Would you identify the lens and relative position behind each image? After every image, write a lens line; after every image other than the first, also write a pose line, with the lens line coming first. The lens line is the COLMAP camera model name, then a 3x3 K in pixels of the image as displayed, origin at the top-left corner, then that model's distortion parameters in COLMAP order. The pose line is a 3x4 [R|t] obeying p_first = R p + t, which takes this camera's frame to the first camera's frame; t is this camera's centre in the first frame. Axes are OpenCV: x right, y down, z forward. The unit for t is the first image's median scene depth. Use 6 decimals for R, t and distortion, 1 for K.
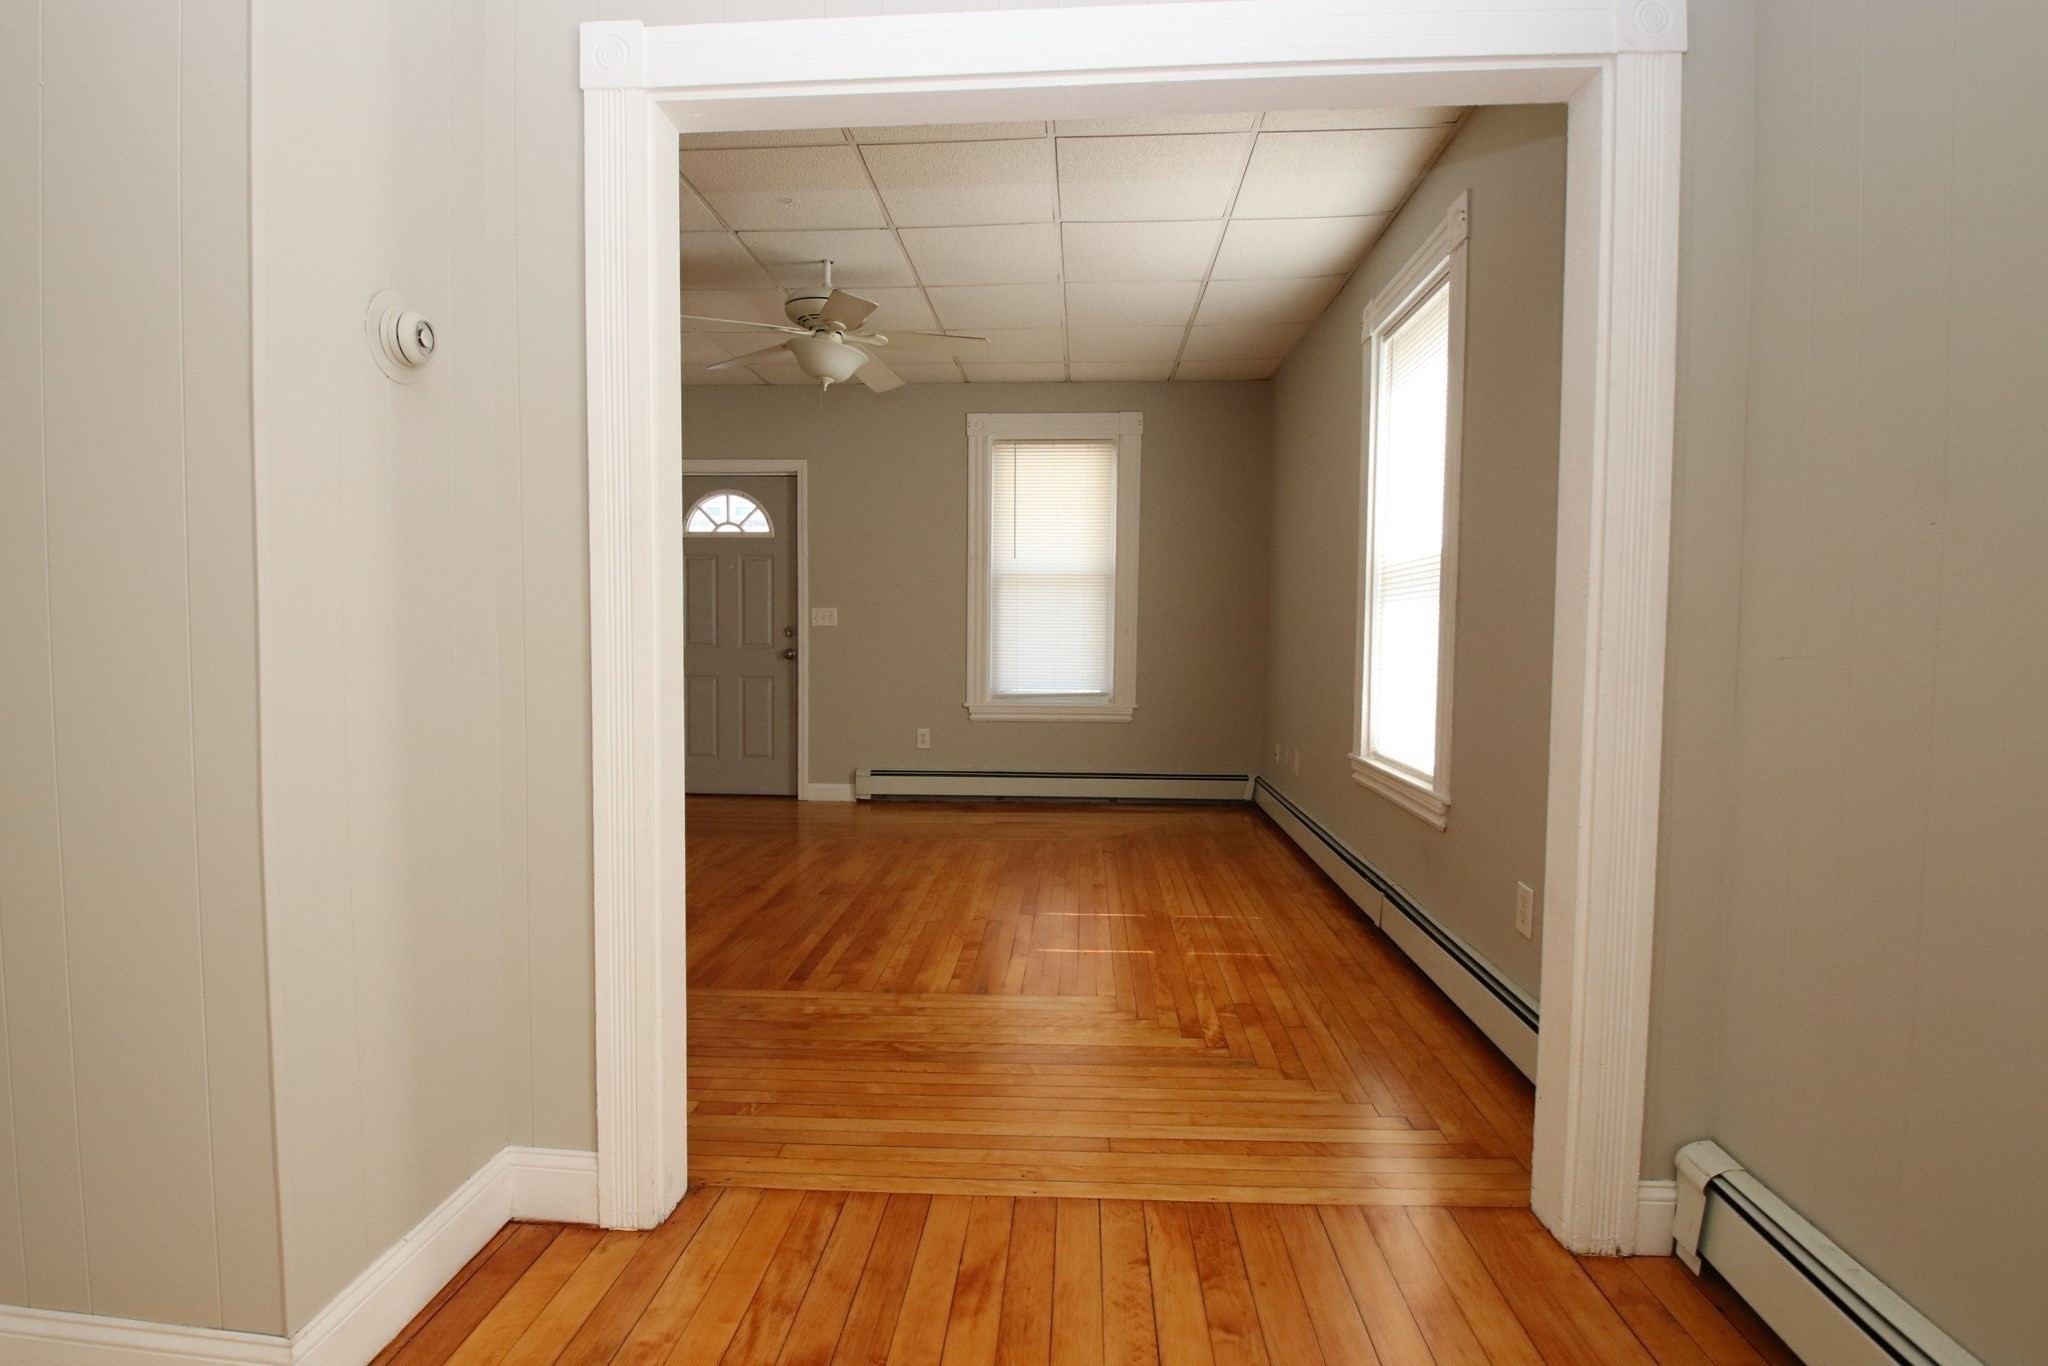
lens RADIAL K [[958.6, 0, 1033.6], [0, 958.6, 684.6], [0, 0, 1]] dist [0.016319, -0.024672]
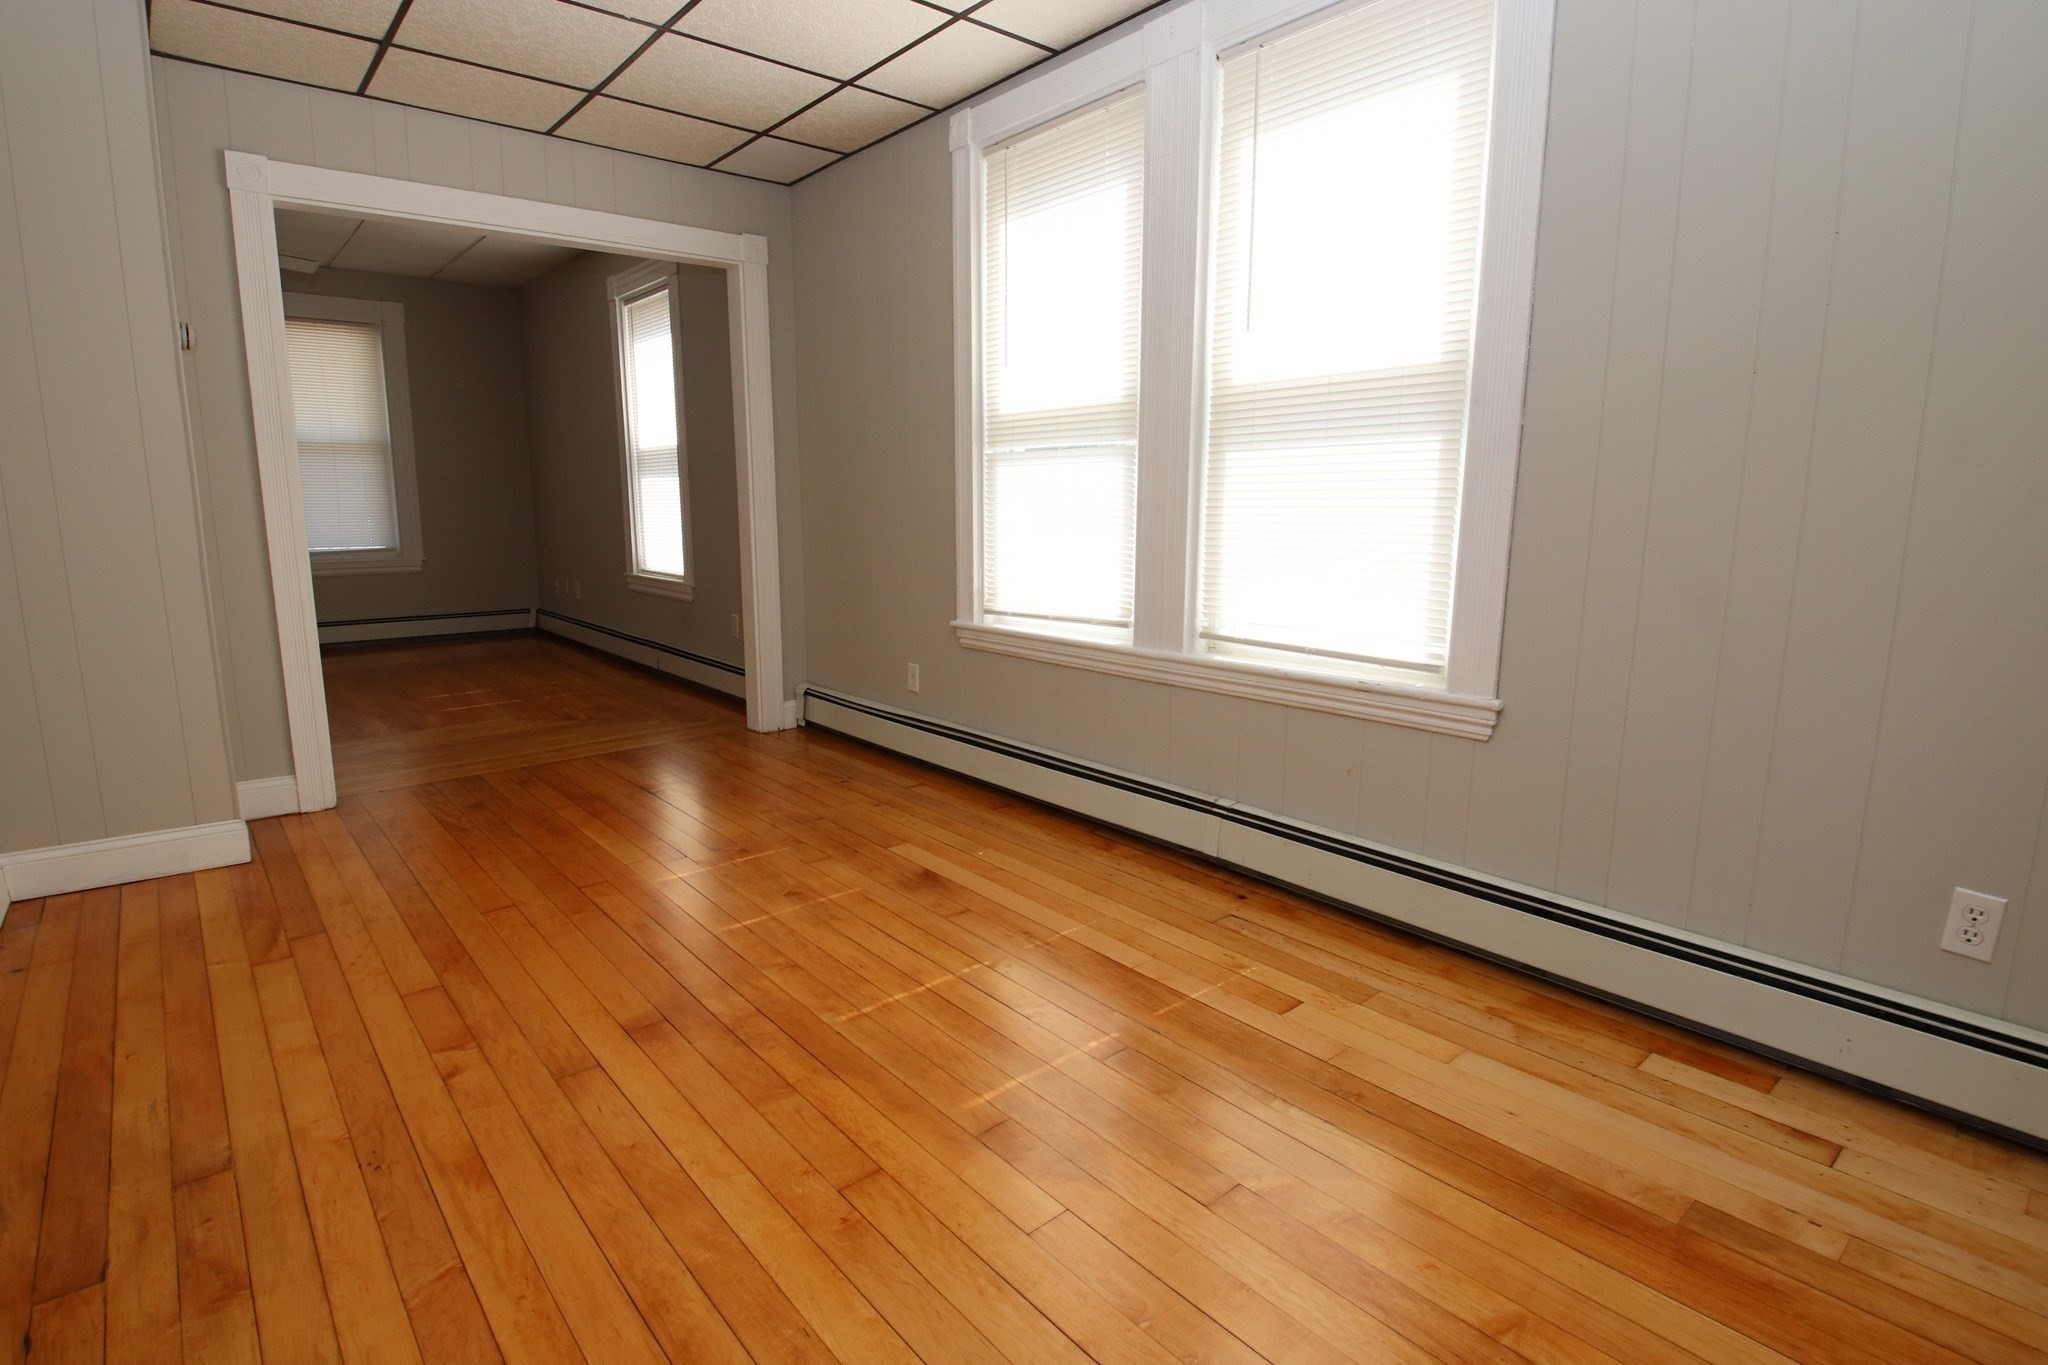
lens RADIAL K [[1002.7, 0, 1024.0], [0, 1002.7, 682.5], [0, 0, 1]] dist [-0.000758, -0.023377]
pose [[0.719375, -0.126063, 0.683087, -0.271765], [0.038204, 0.989086, 0.142301, 0.033004], [-0.693571, -0.076271, 0.716339, -0.503860]]
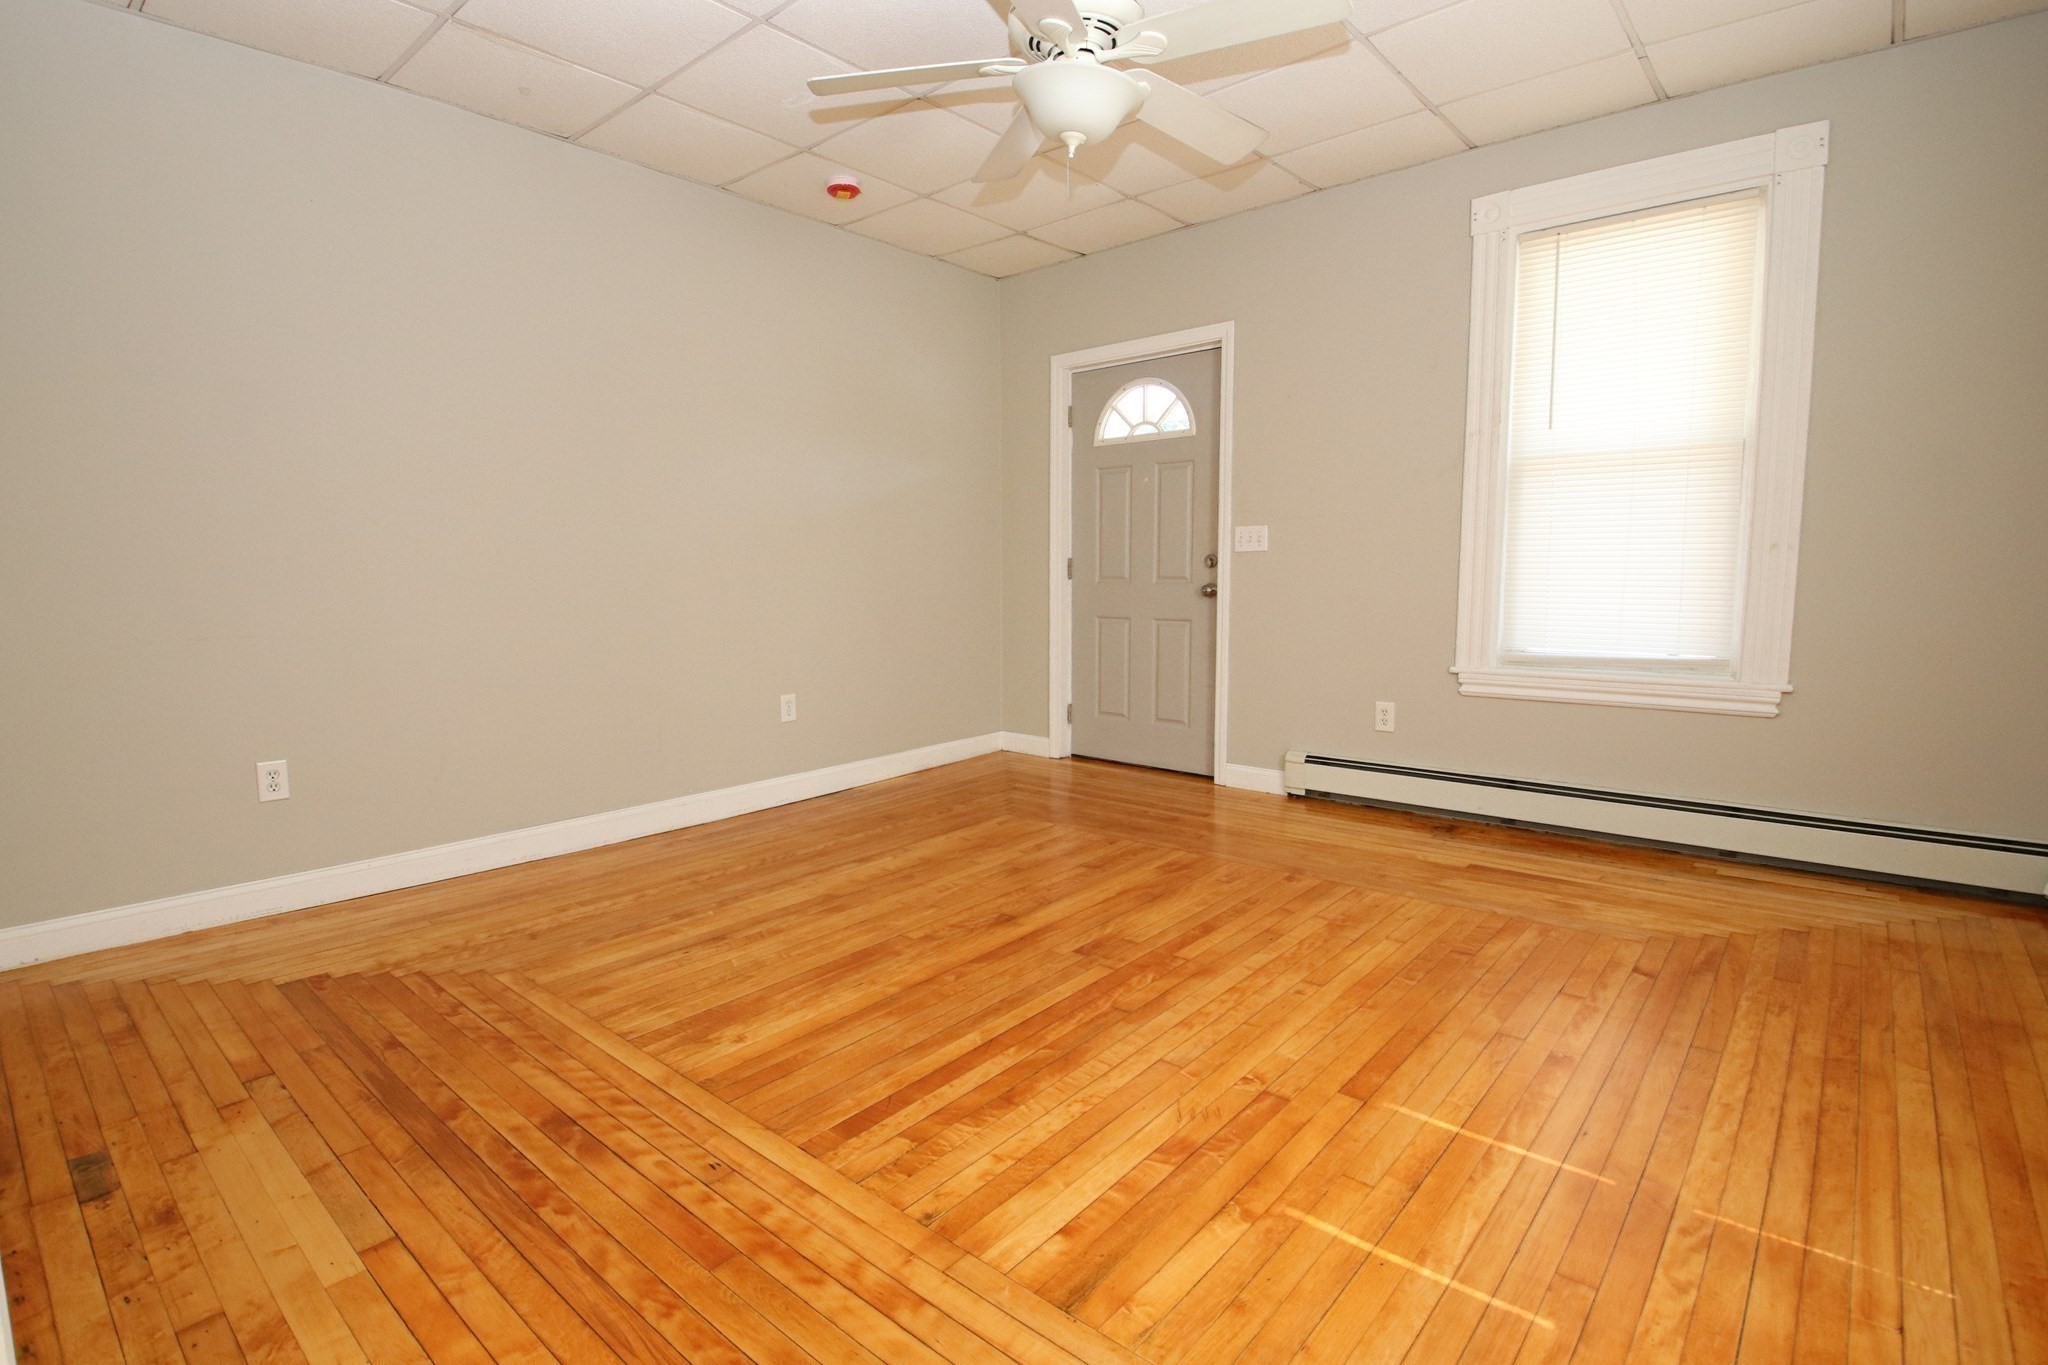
lens RADIAL K [[982.3, 0, 997.6], [0, 982.3, 678.5], [0, 0, 1]] dist [0.013088, -0.027403]
pose [[0.784410, 0.055379, -0.617765, 0.120365], [-0.020844, 0.997797, 0.062979, -0.009834], [0.619892, -0.036524, 0.783837, 0.365660]]
